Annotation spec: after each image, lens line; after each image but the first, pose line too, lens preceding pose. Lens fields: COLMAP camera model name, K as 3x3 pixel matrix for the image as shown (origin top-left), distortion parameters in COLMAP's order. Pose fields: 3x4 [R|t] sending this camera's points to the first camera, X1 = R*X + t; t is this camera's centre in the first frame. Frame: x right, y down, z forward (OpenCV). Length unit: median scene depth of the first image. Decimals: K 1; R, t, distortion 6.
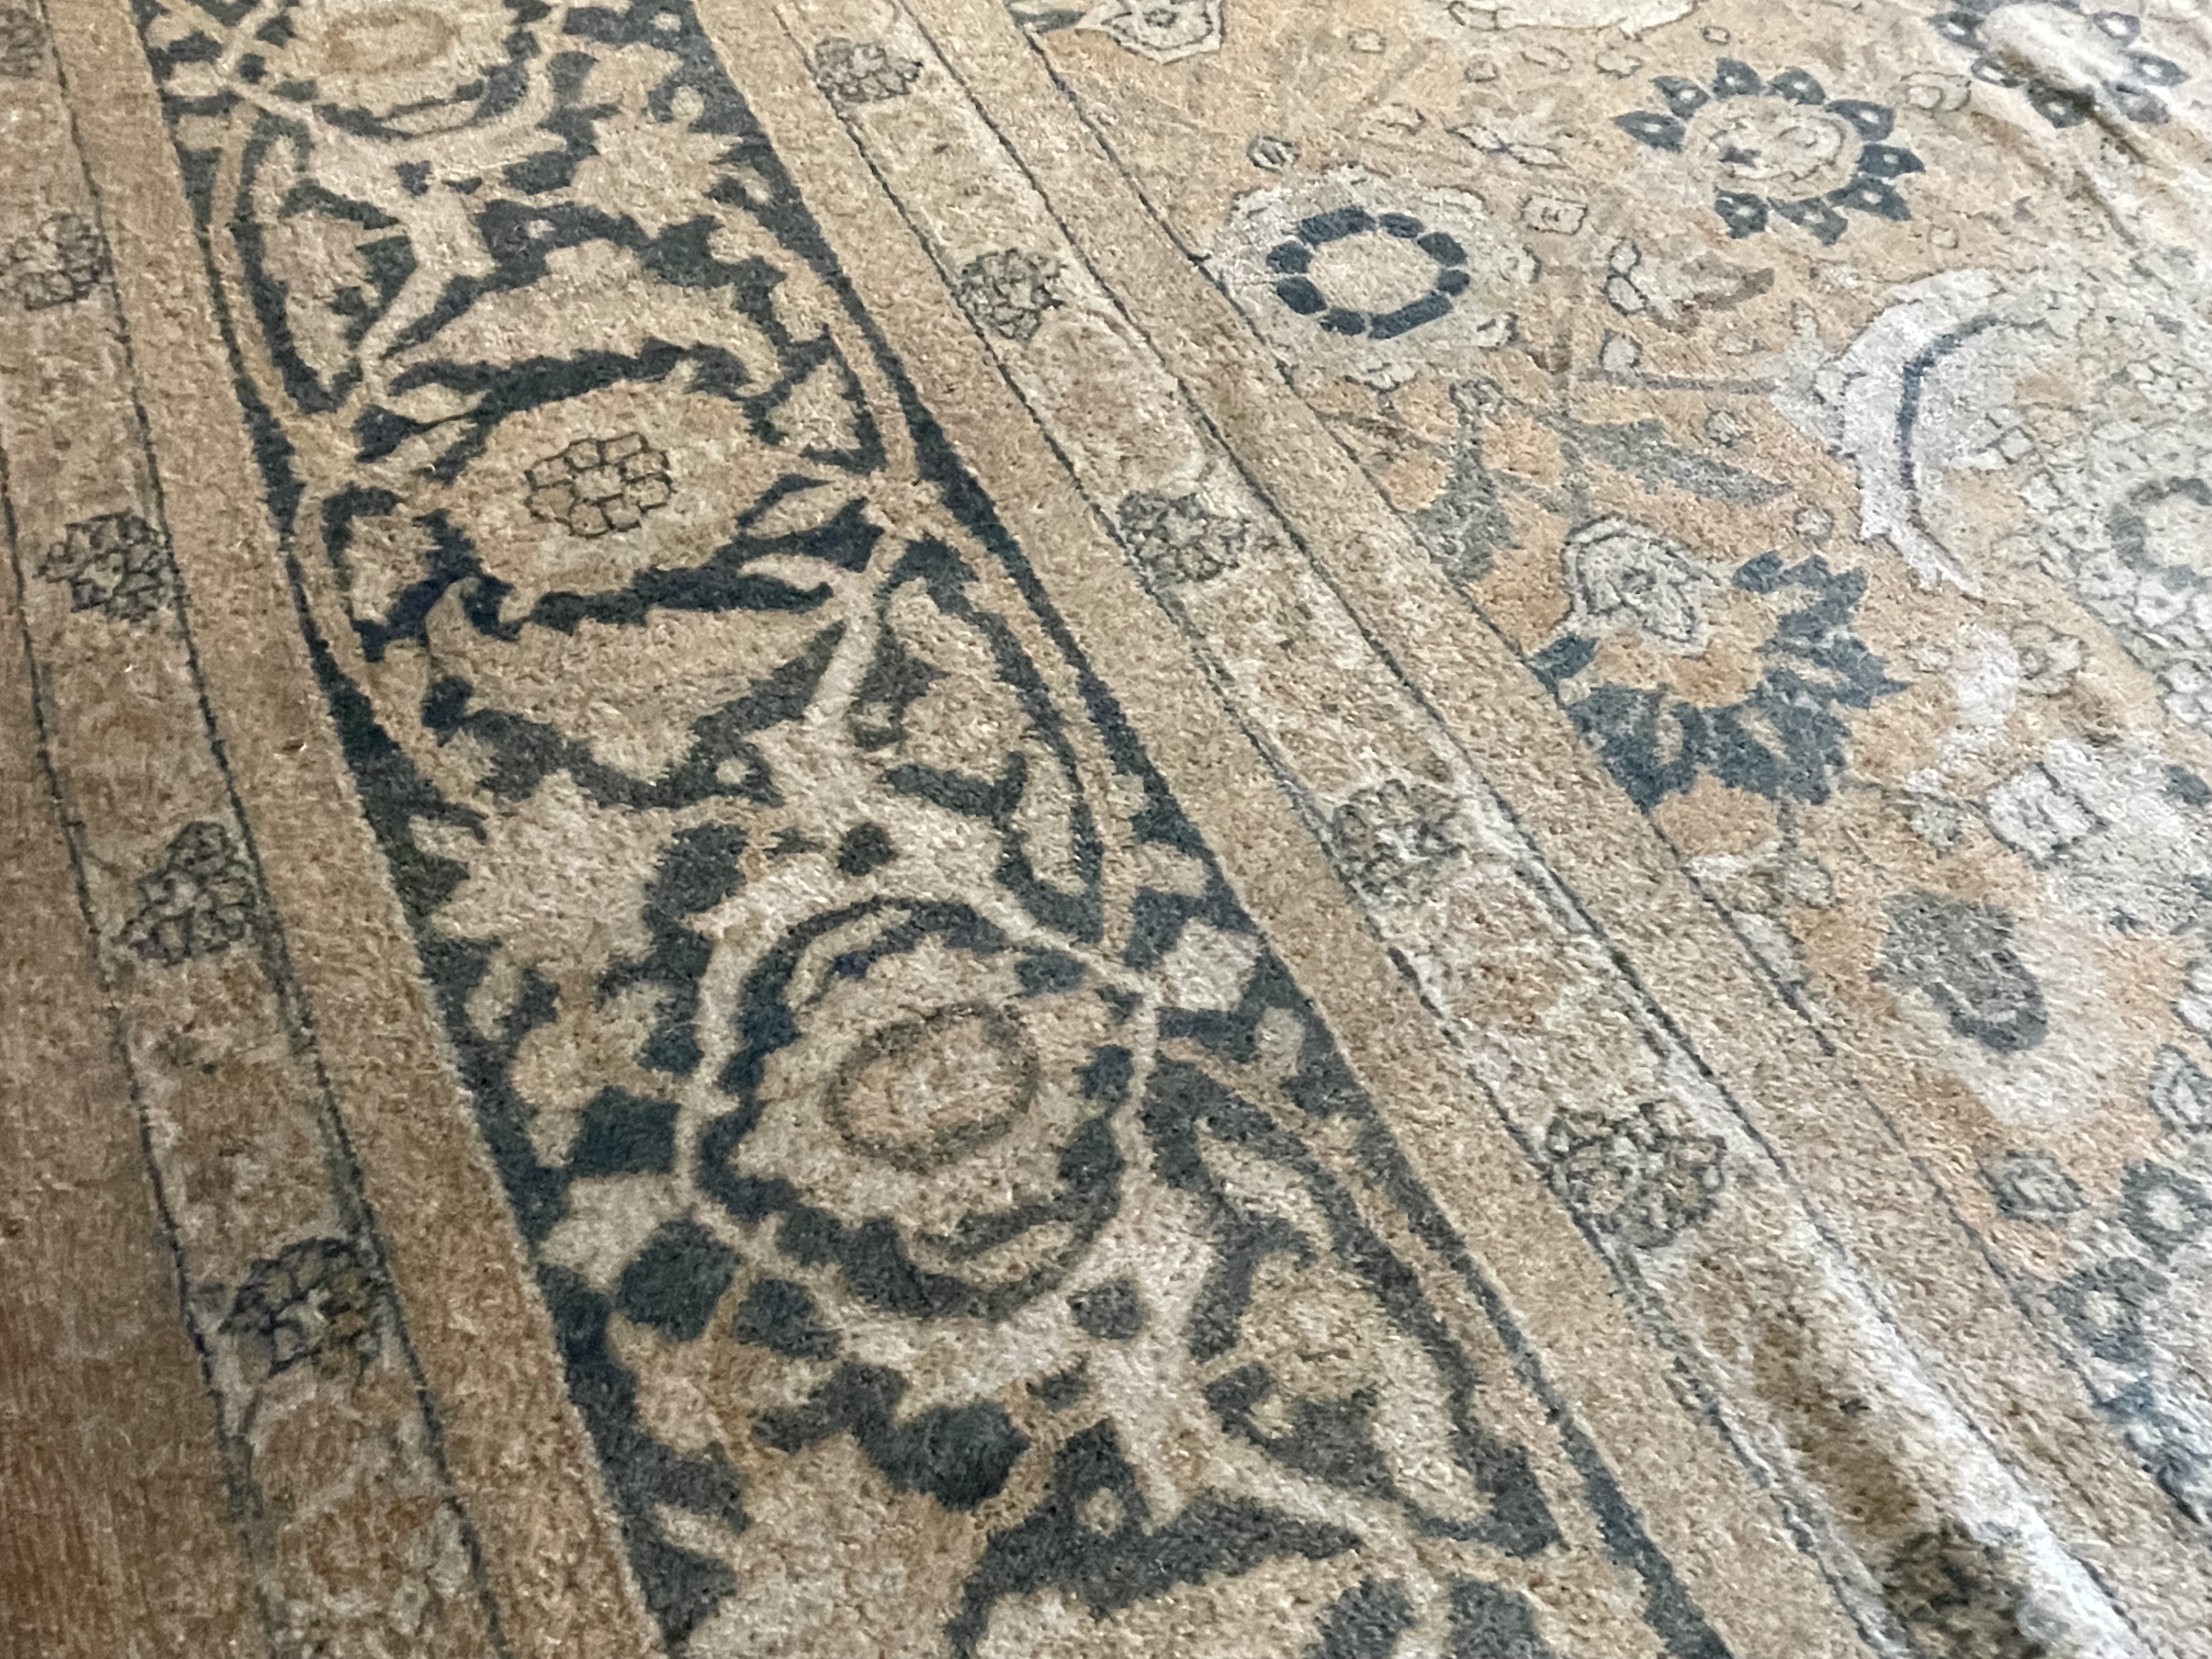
lens RADIAL K [[1567.2, 0, 1113.9], [0, 1567.2, 847.7], [0, 0, 1]] dist [0.014051, -0.021873]
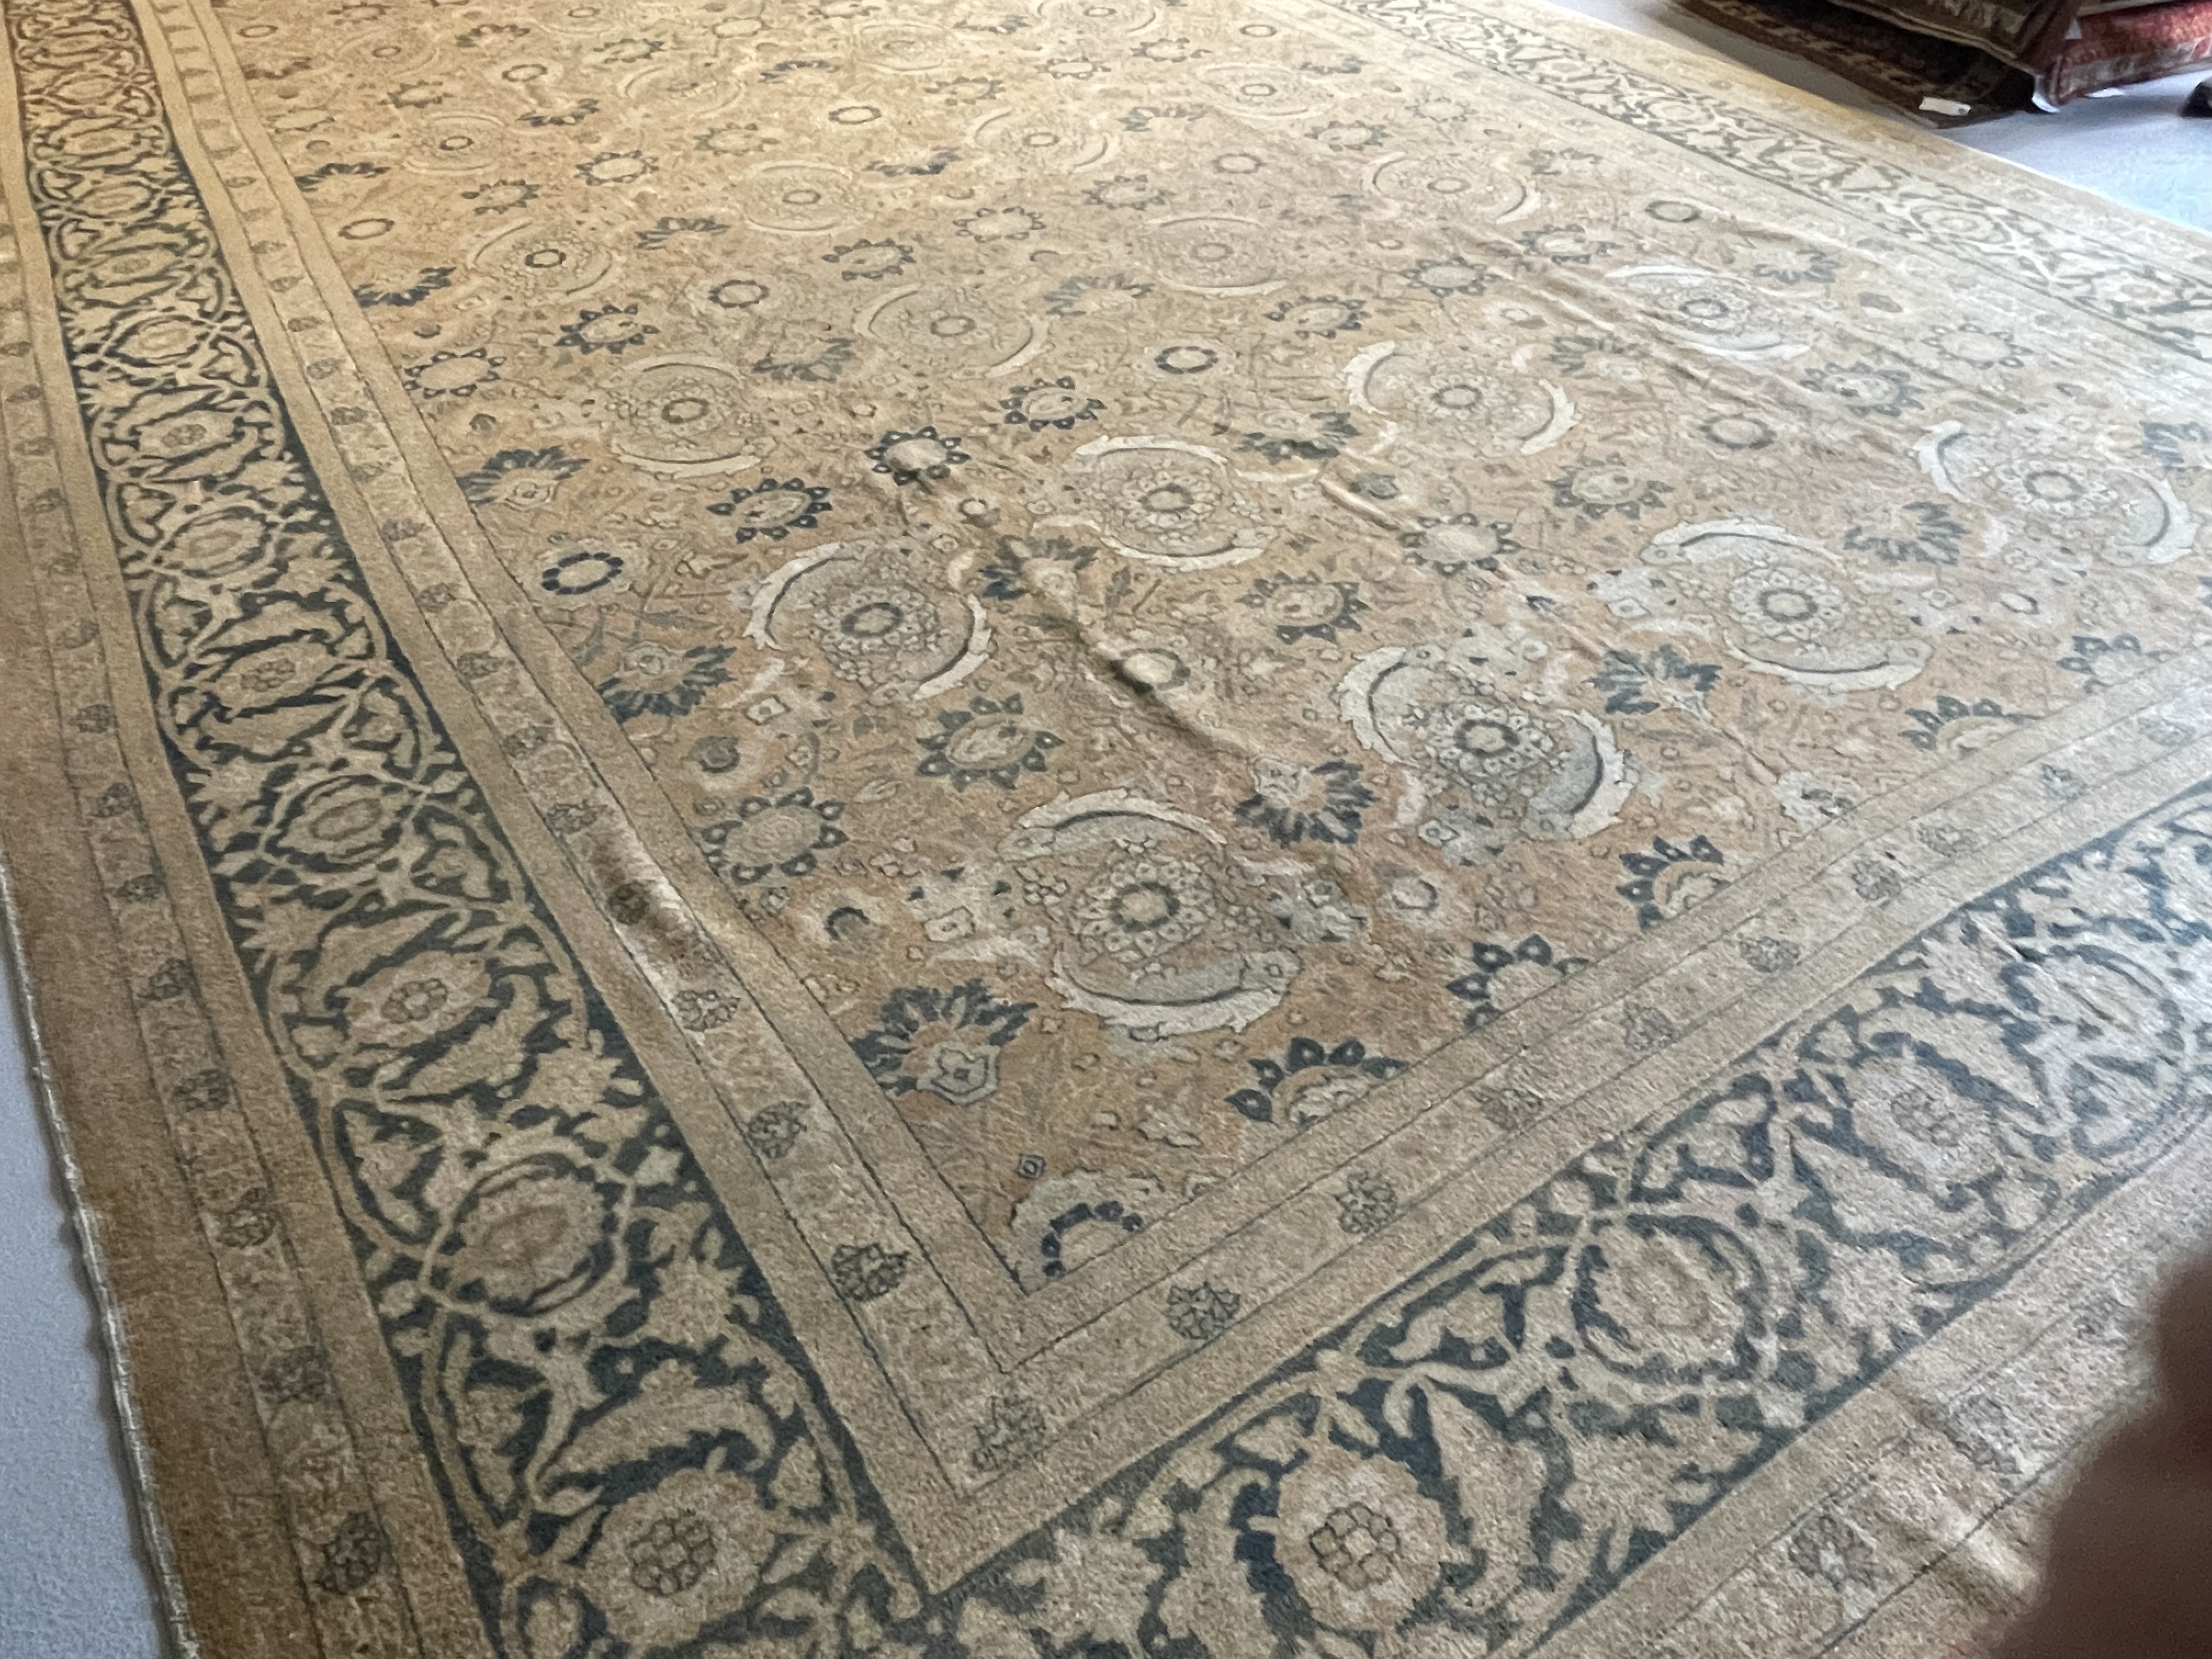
lens RADIAL K [[1567.2, 0, 1129.6], [0, 1567.2, 825.0], [0, 0, 1]] dist [0.014051, -0.021873]
pose [[0.990572, -0.136762, 0.007994, 1.046626], [0.134177, 0.956762, -0.258075, 0.879246], [0.027647, 0.256714, 0.966092, -1.471257]]
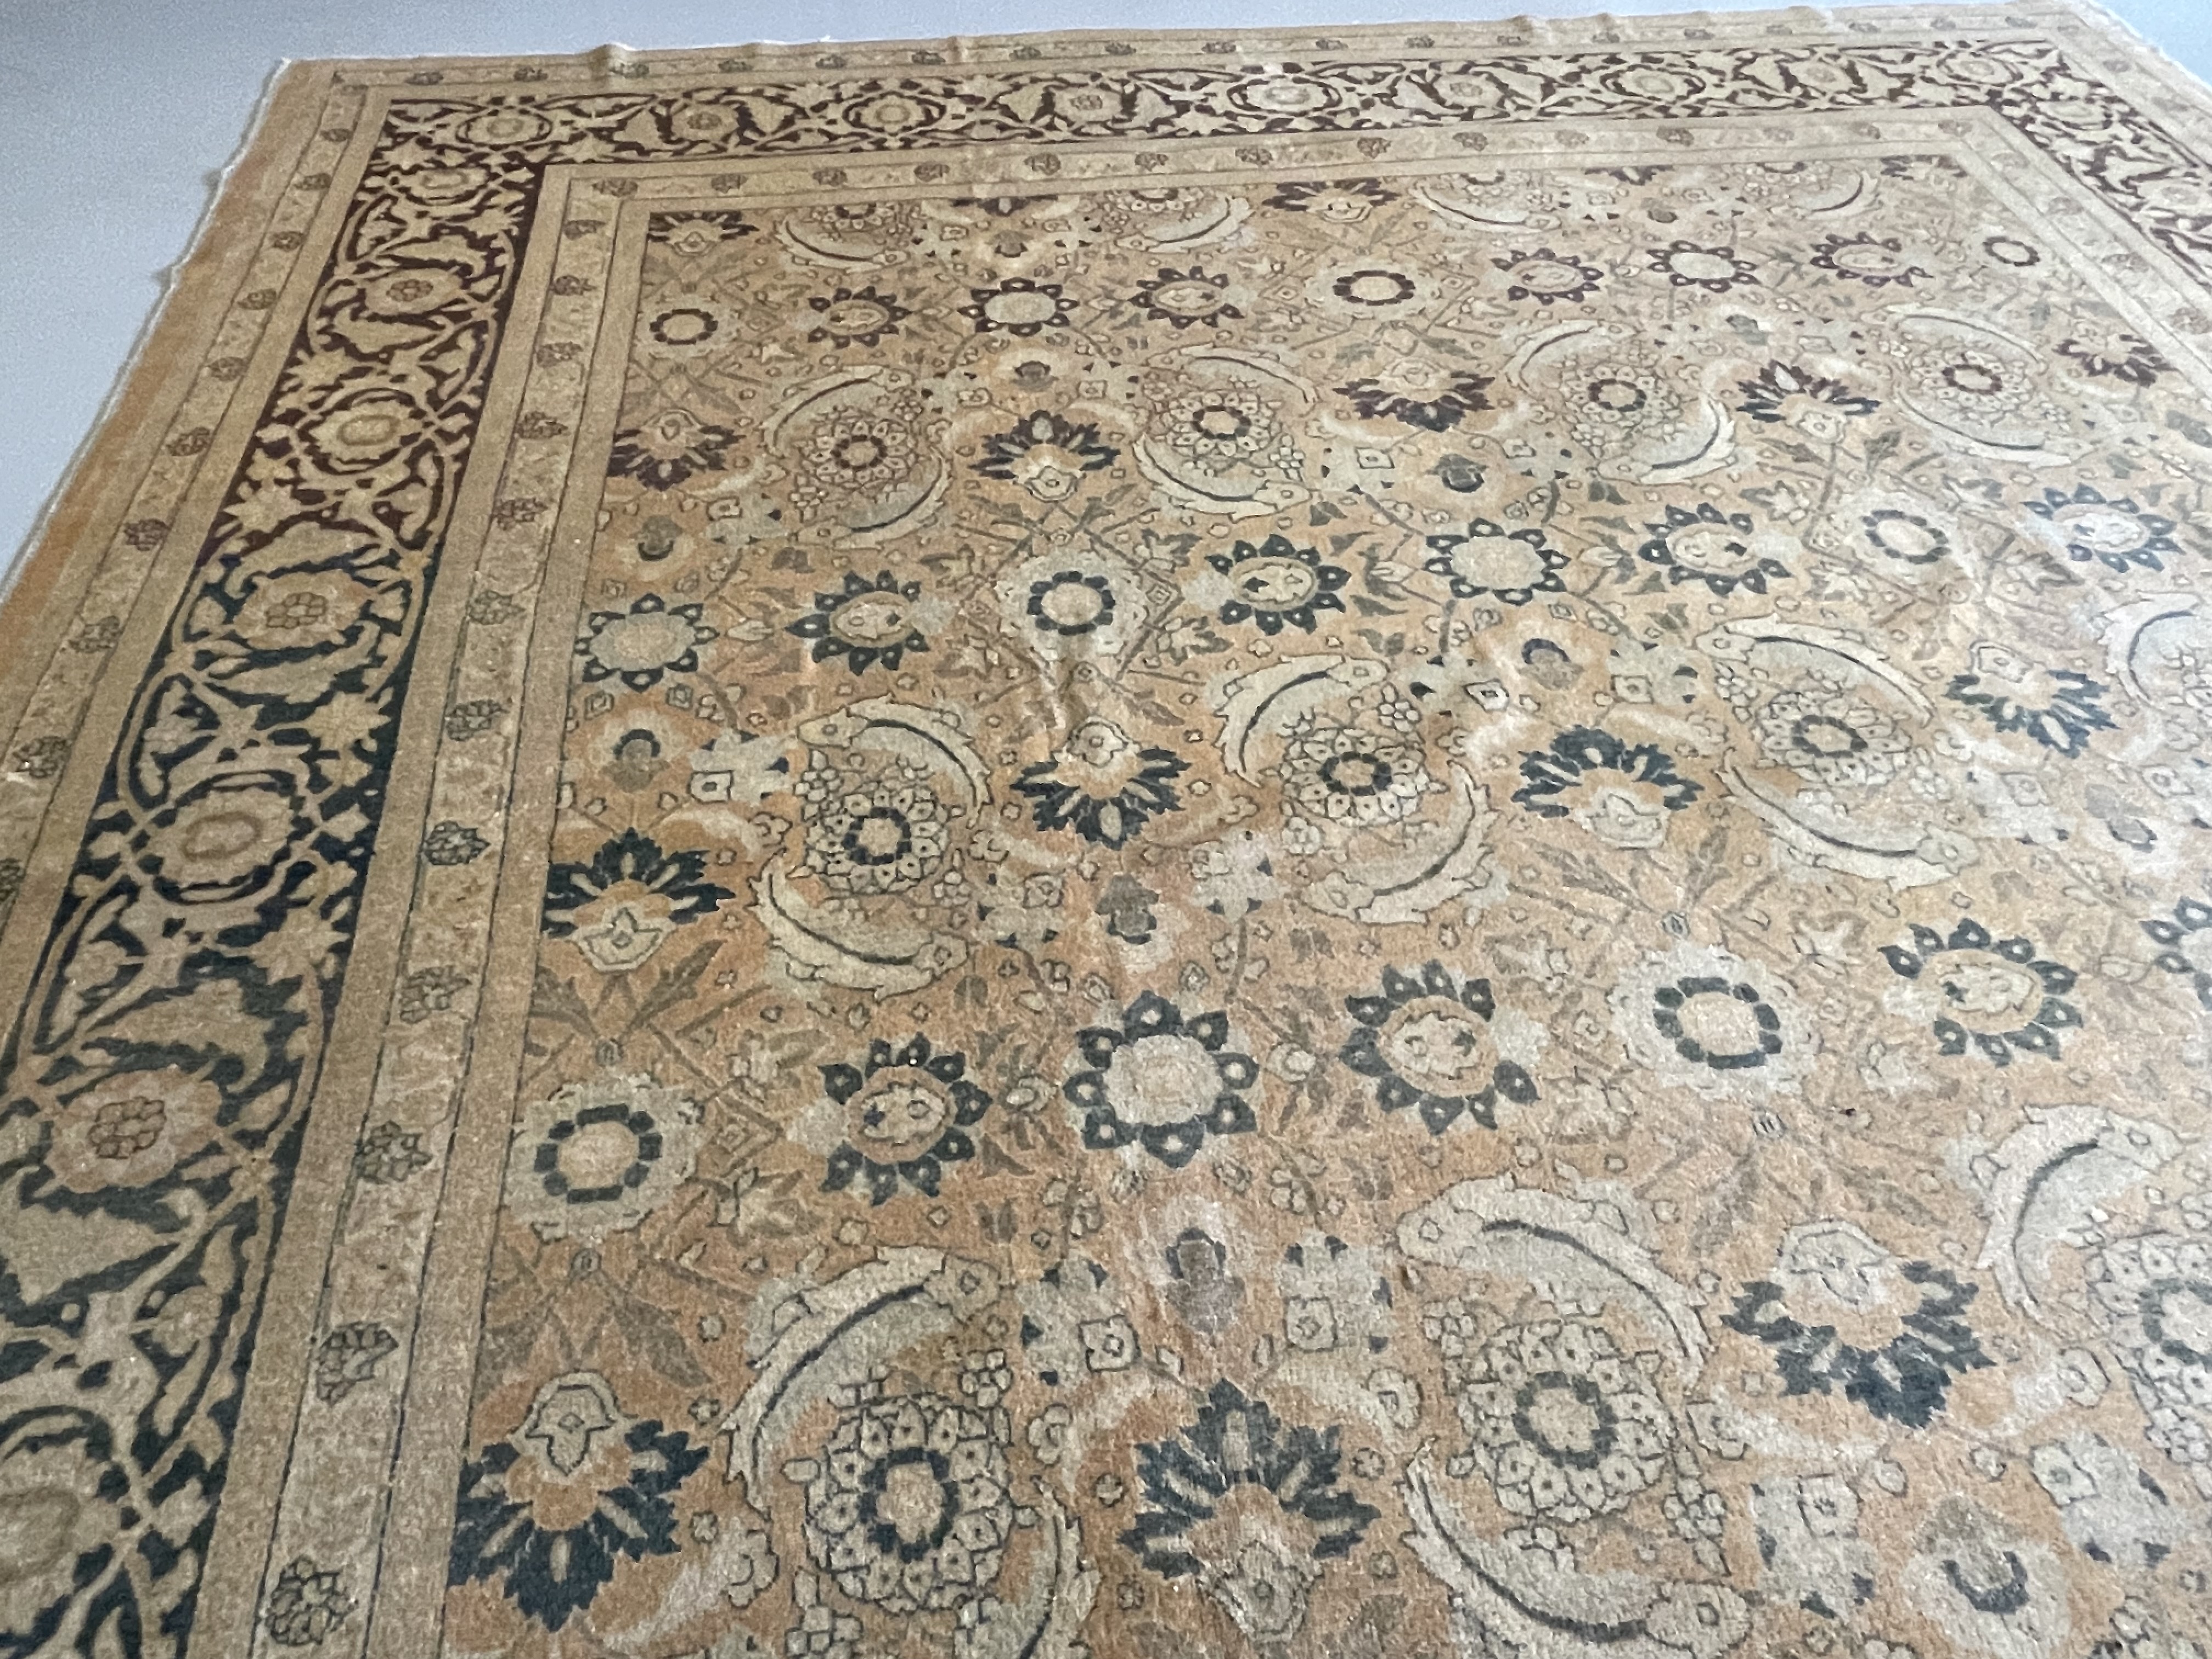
lens RADIAL K [[1567.2, 0, 1124.8], [0, 1567.2, 845.3], [0, 0, 1]] dist [0.014051, -0.021873]
pose [[0.954090, 0.178643, -0.240416, 0.341446], [-0.223204, 0.959303, -0.172965, -1.908990], [0.199733, 0.218686, 0.955135, 0.194771]]
